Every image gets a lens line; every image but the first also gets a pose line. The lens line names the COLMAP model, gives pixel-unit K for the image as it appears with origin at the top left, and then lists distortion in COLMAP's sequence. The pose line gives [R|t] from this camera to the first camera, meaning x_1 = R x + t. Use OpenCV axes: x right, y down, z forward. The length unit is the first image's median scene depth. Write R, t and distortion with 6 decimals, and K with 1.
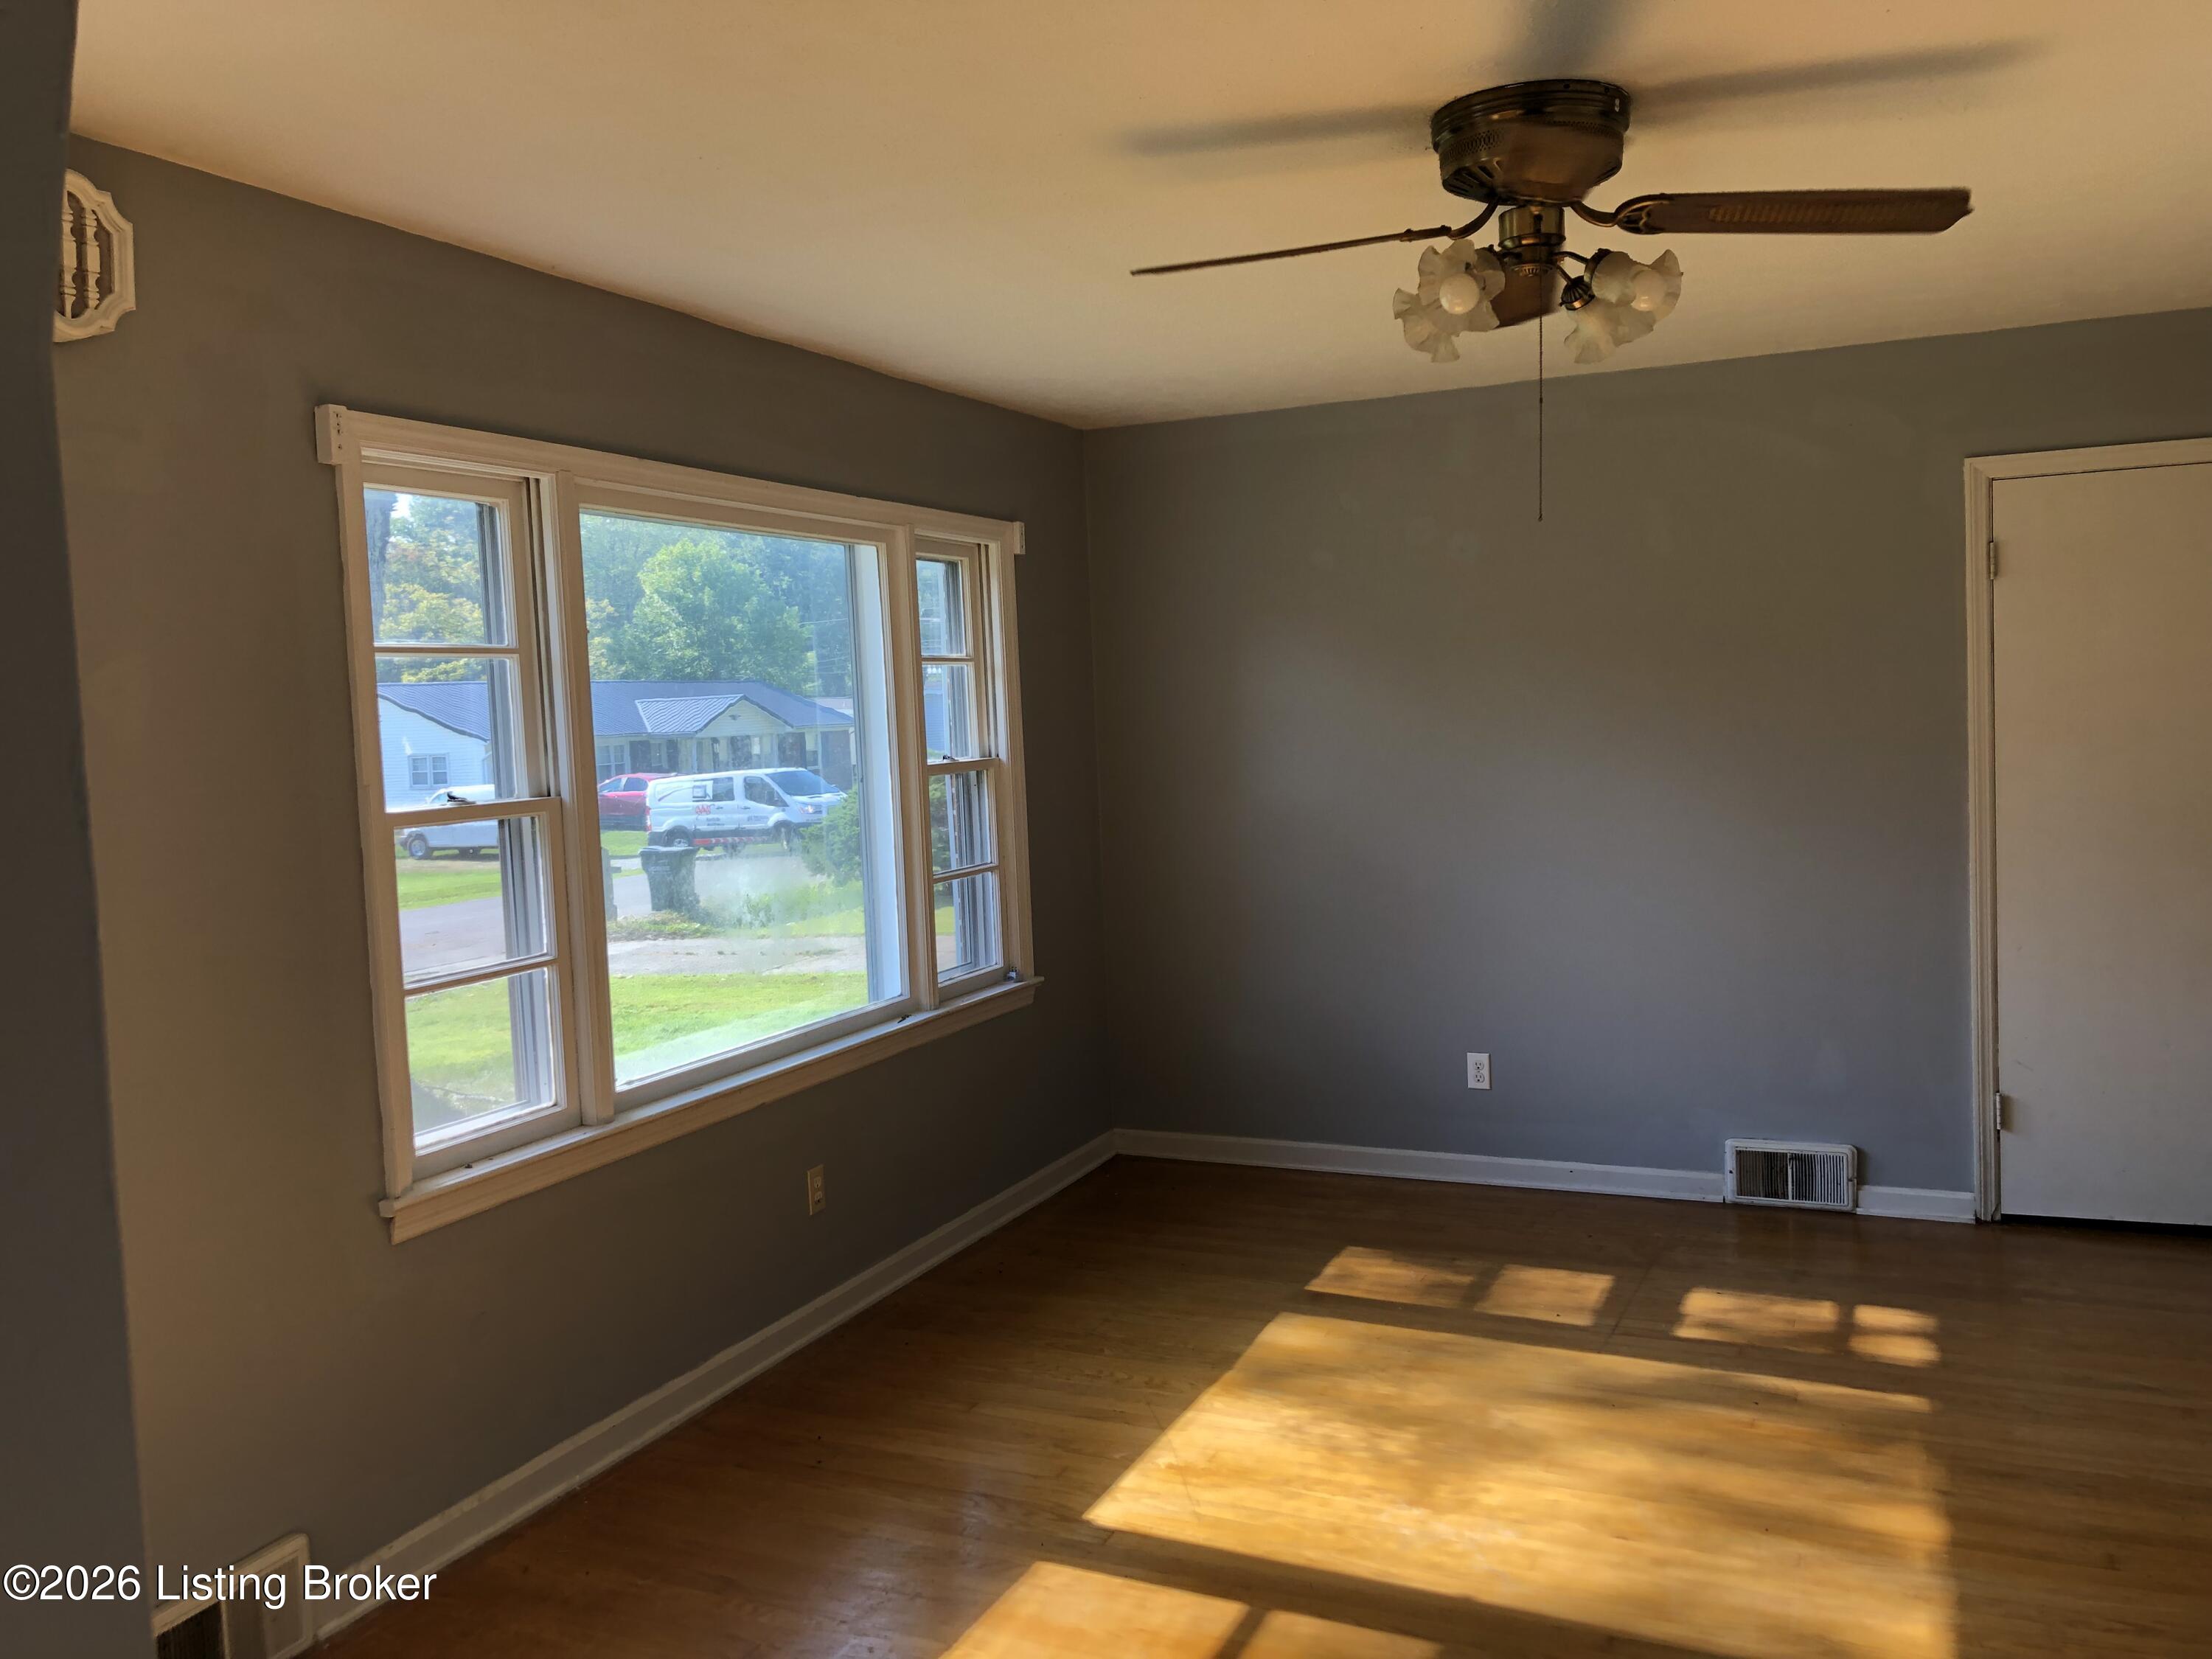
lens RADIAL K [[1790.8, 0, 1110.2], [0, 1790.8, 826.4], [0, 0, 1]] dist [0.024107, -0.046151]
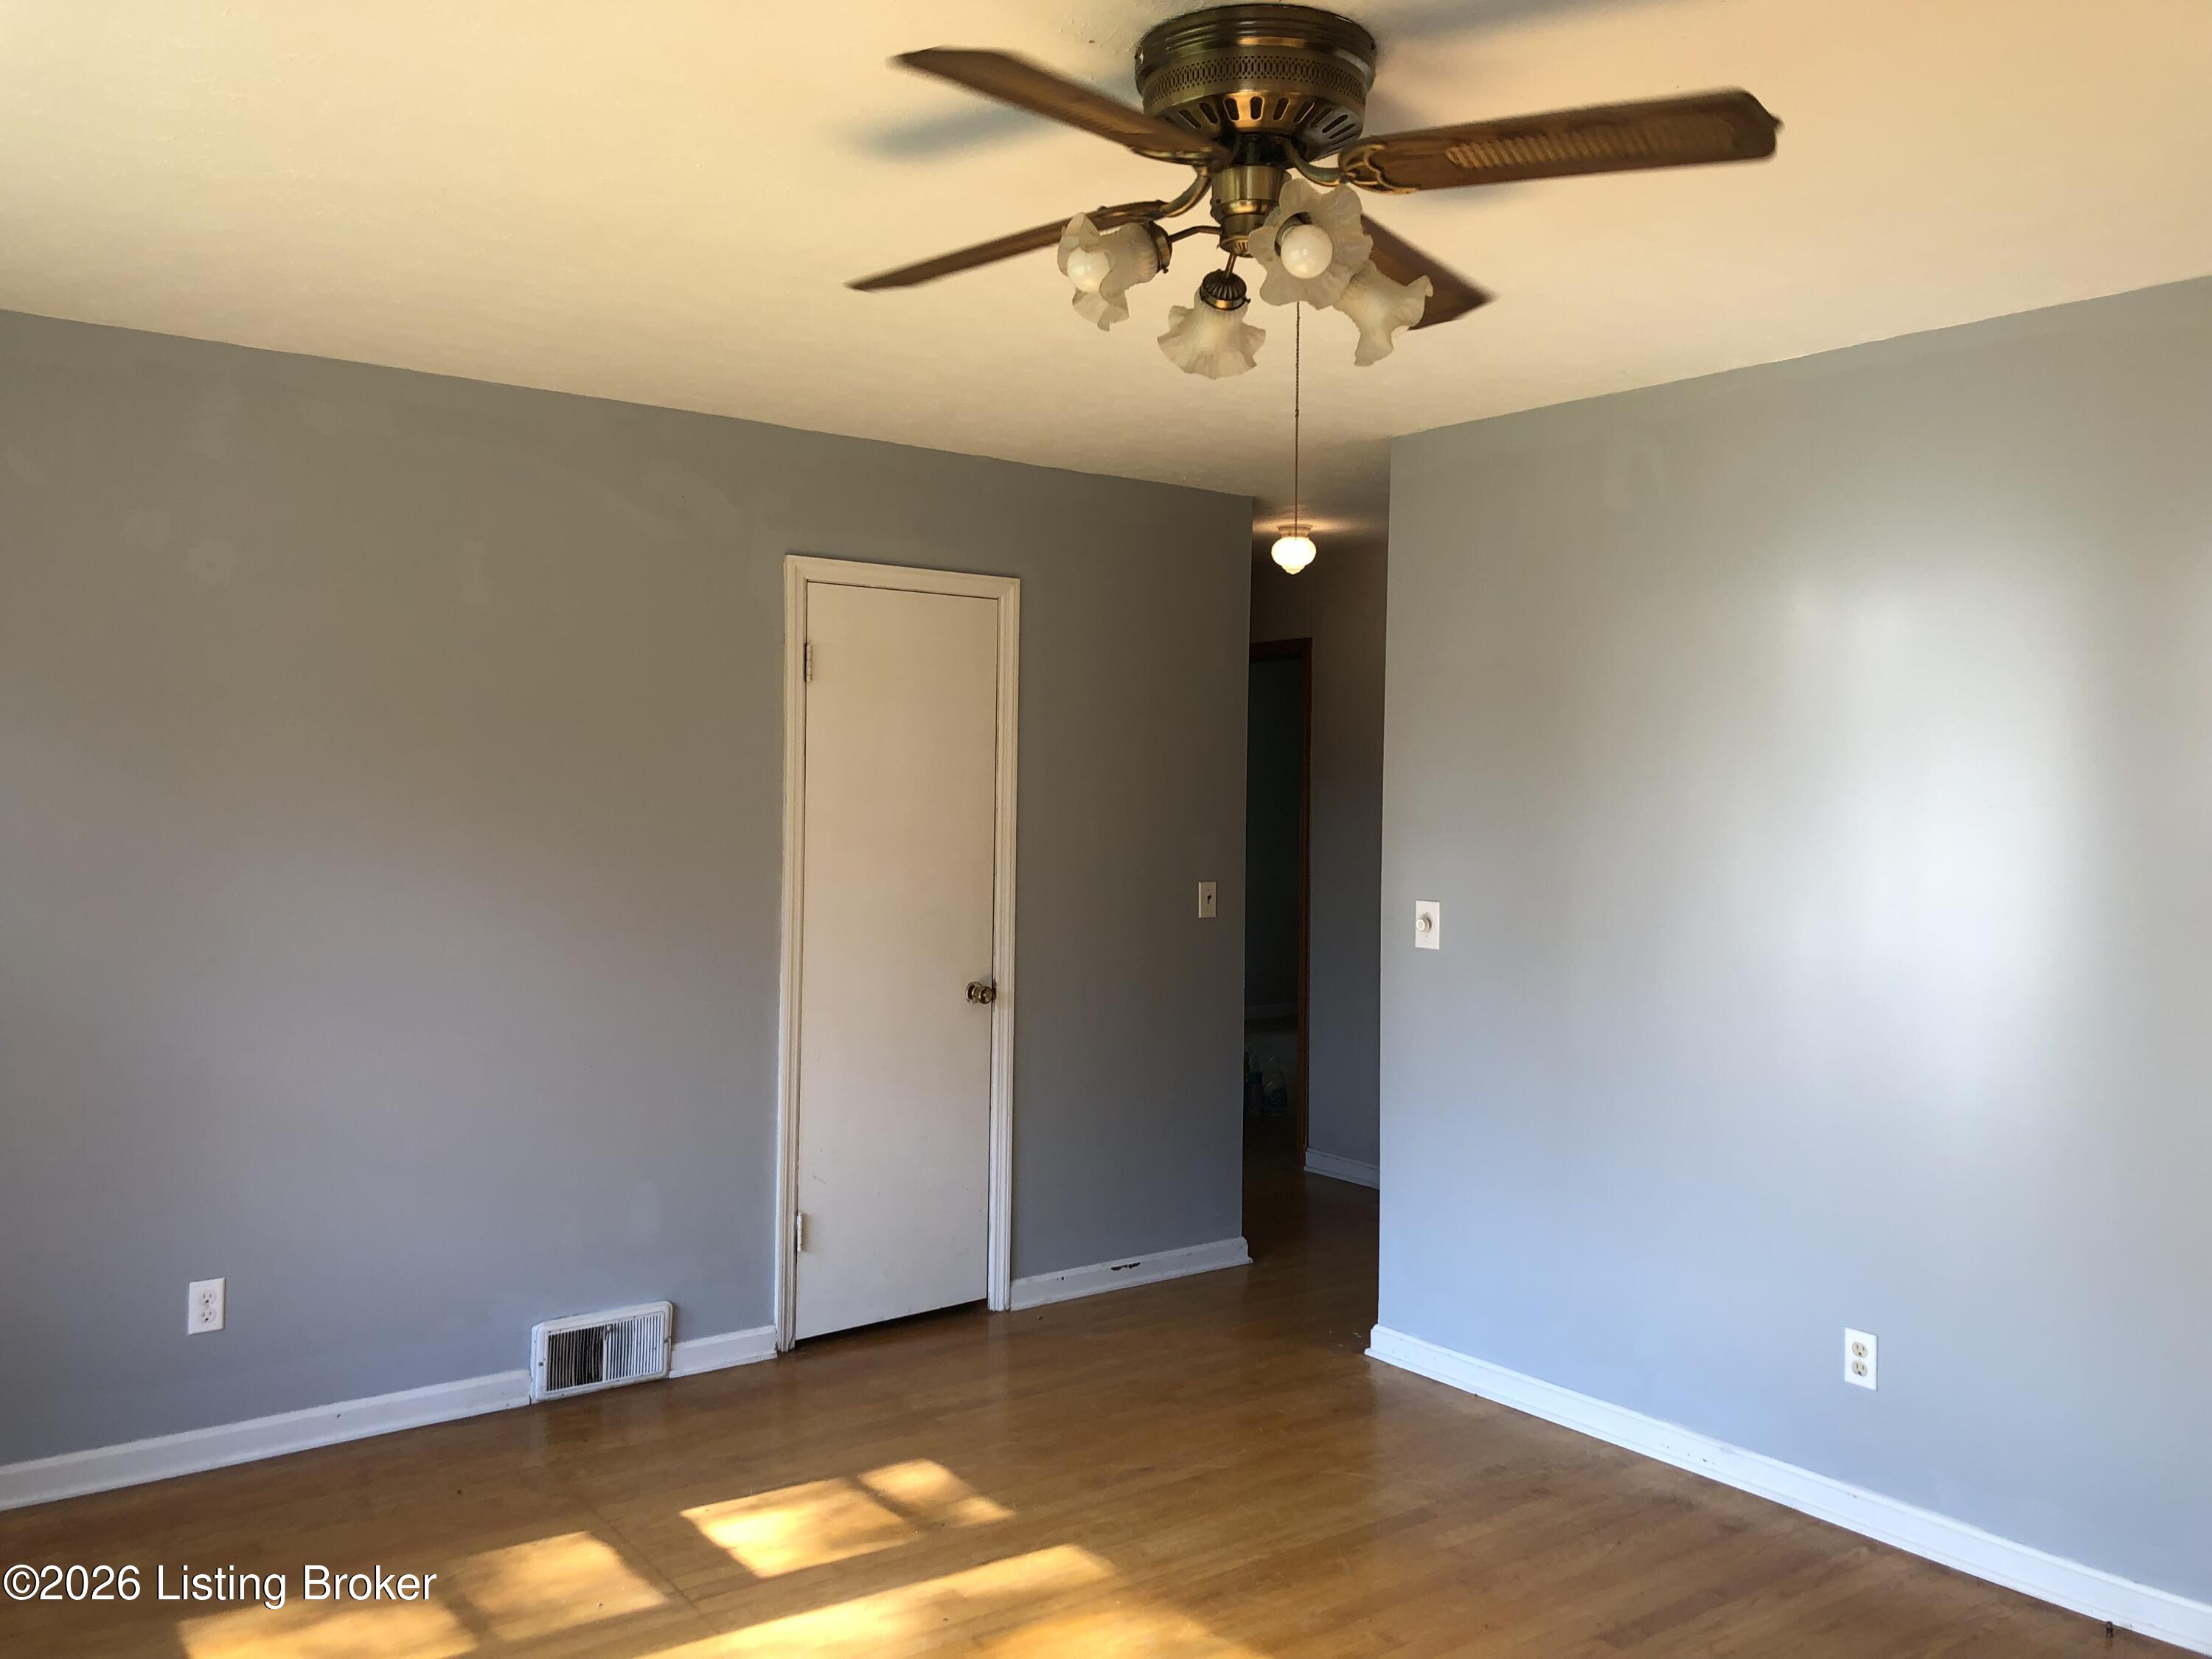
lens RADIAL K [[1790.8, 0, 1104.1], [0, 1790.8, 821.5], [0, 0, 1]] dist [0.024107, -0.046151]
pose [[0.482403, 0.028851, 0.875474, -0.272795], [0.028806, 0.998394, -0.048774, -0.009615], [-0.875476, 0.048747, 0.480797, 0.382354]]
